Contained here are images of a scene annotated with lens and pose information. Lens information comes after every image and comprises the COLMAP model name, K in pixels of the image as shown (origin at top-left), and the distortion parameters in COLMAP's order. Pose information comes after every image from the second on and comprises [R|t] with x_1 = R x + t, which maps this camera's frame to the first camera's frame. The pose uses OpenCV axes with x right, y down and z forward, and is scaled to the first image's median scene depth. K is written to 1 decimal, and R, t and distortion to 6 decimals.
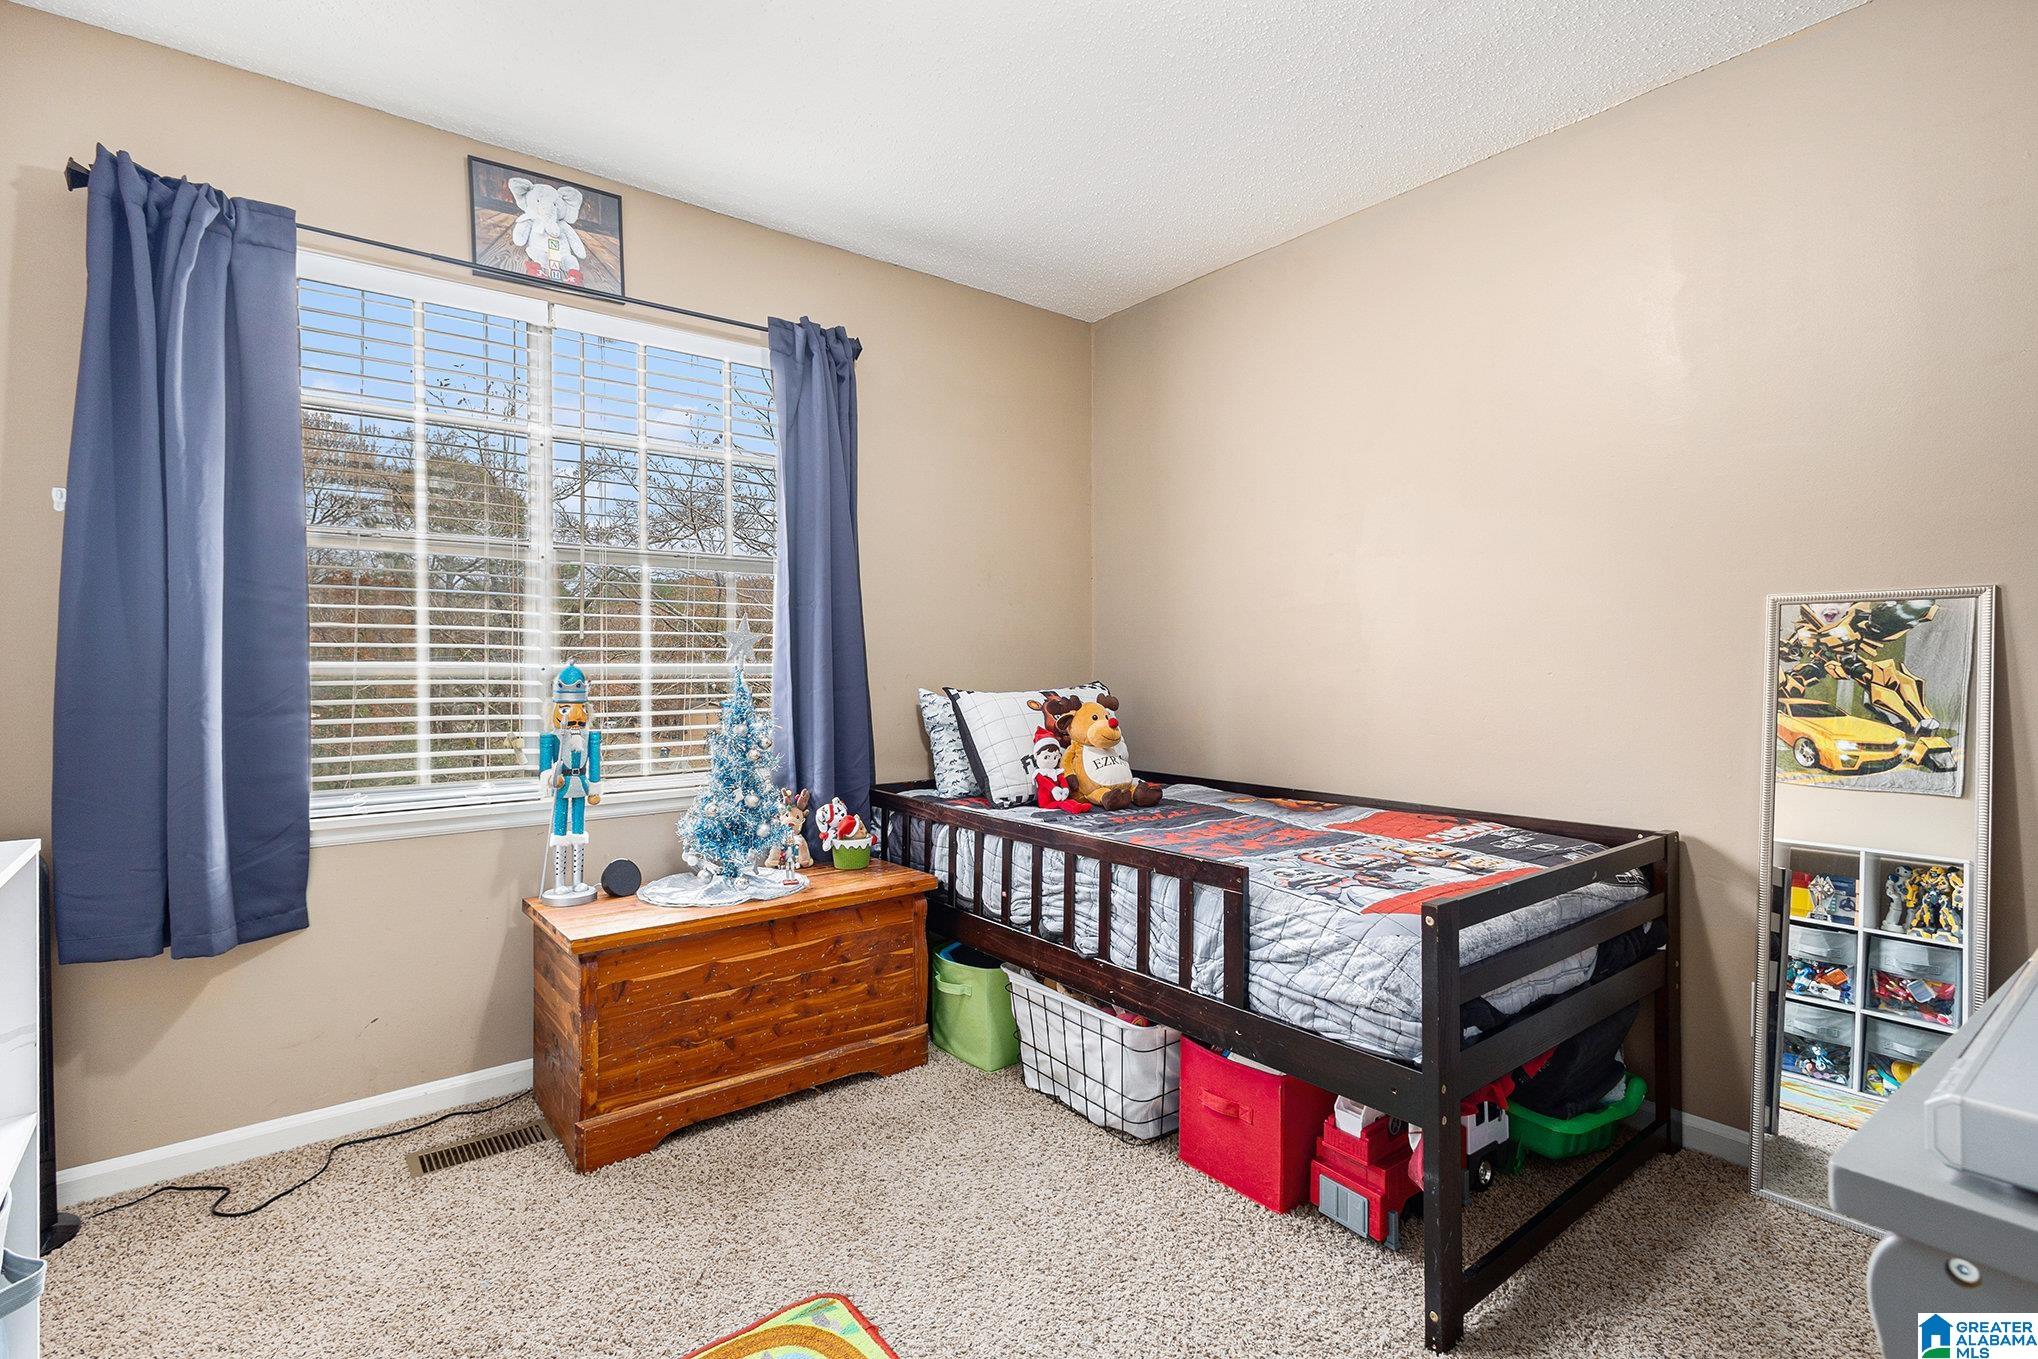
lens RADIAL K [[944.7, 0, 1014.8], [0, 944.7, 682.9], [0, 0, 1]] dist [0.014615, -0.001362]
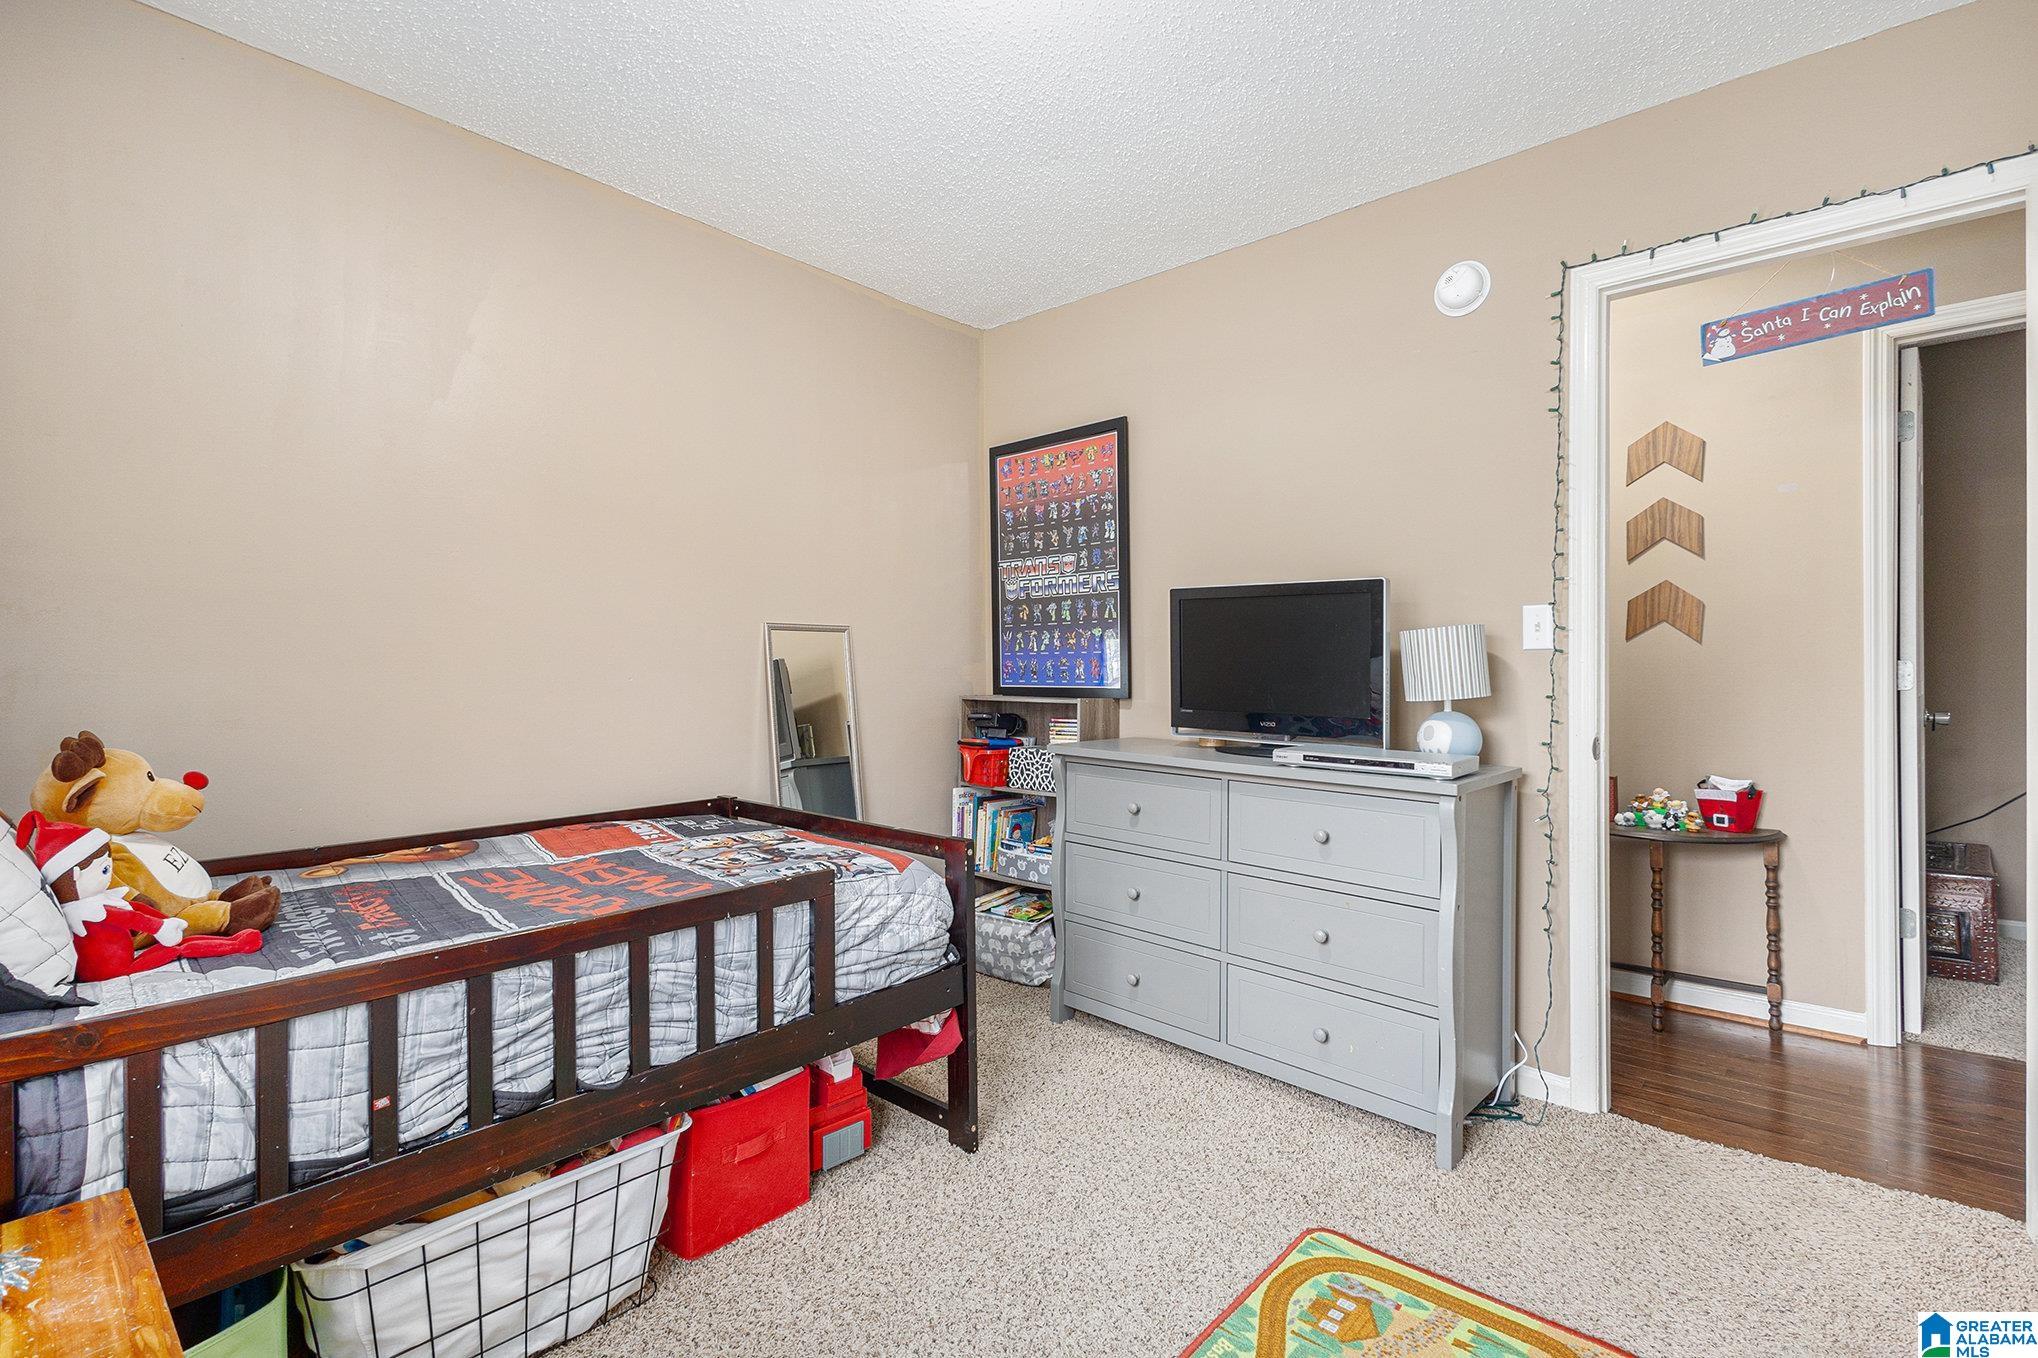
lens RADIAL K [[944.7, 0, 1014.2], [0, 944.7, 669.7], [0, 0, 1]] dist [0.014615, -0.001362]
pose [[-0.178165, -0.004292, 0.983991, -0.677851], [0.016678, 0.999834, 0.007381, -0.022986], [-0.983859, 0.017726, -0.178063, 0.825658]]
